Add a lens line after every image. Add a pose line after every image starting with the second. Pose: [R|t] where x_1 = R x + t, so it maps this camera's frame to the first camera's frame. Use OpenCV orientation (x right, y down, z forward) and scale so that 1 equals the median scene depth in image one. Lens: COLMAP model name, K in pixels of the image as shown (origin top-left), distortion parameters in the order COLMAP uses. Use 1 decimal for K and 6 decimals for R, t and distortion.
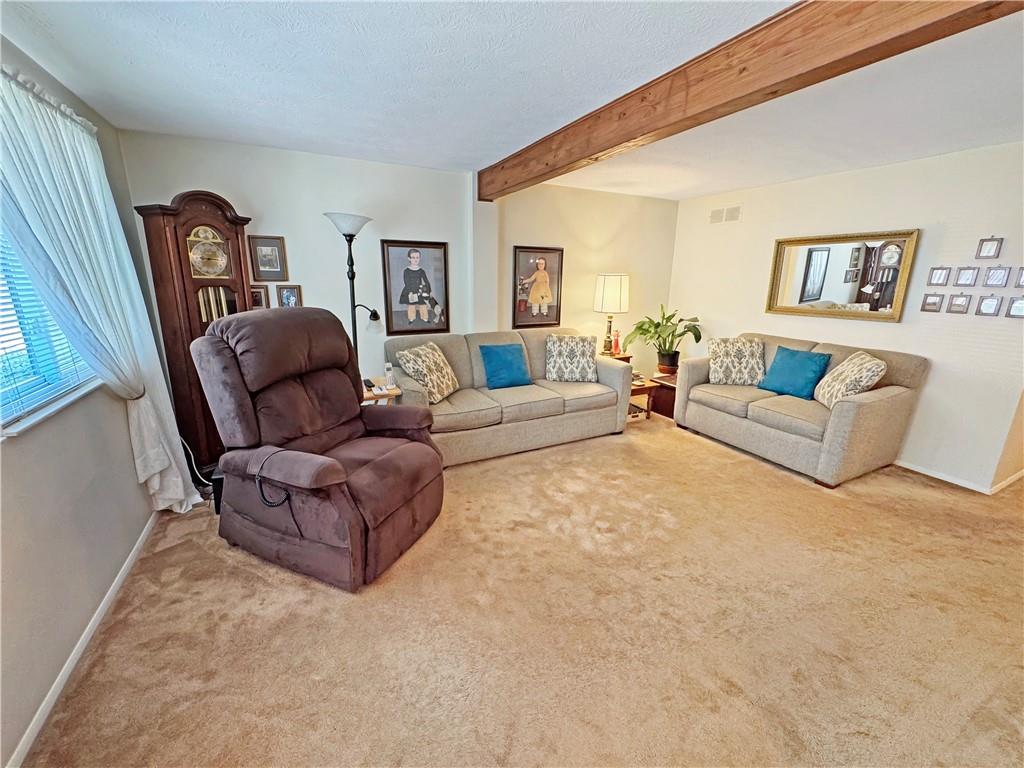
lens RADIAL K [[417.2, 0, 511.1], [0, 417.2, 381.2], [0, 0, 1]] dist [-0.000587, -0.000005]
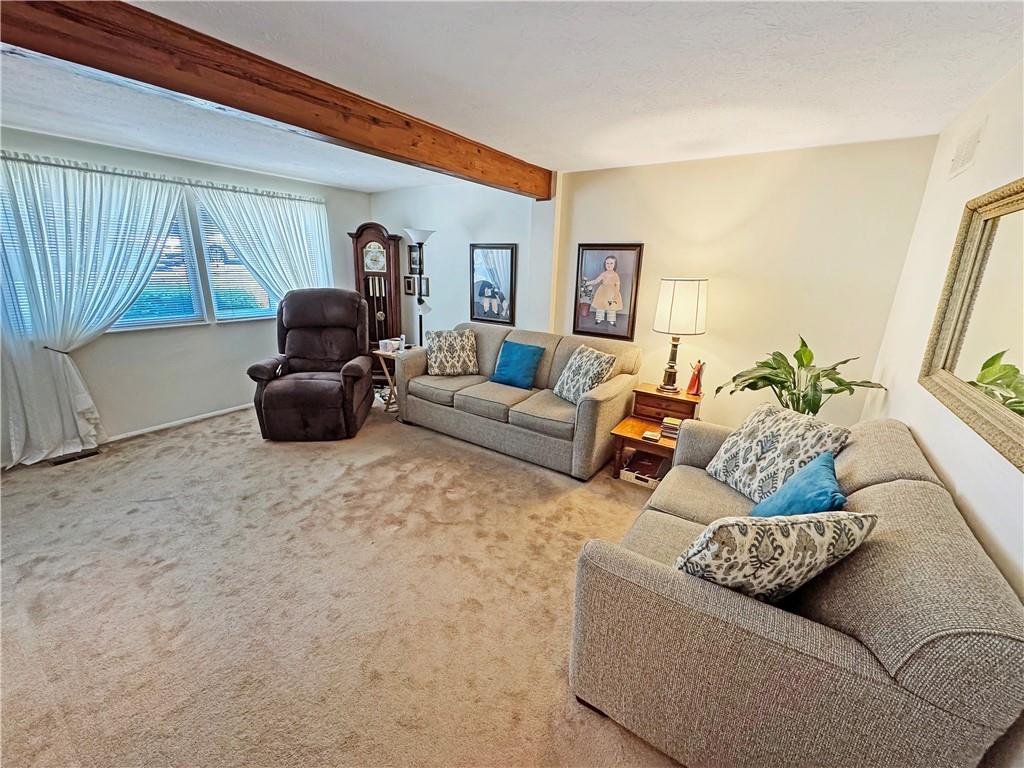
lens RADIAL K [[417.2, 0, 508.4], [0, 417.2, 380.0], [0, 0, 1]] dist [-0.000587, -0.000005]
pose [[0.468716, 0.239391, -0.850292, 0.777549], [-0.239937, 0.960892, 0.138266, -0.125364], [0.850138, 0.139210, 0.507824, 0.441005]]
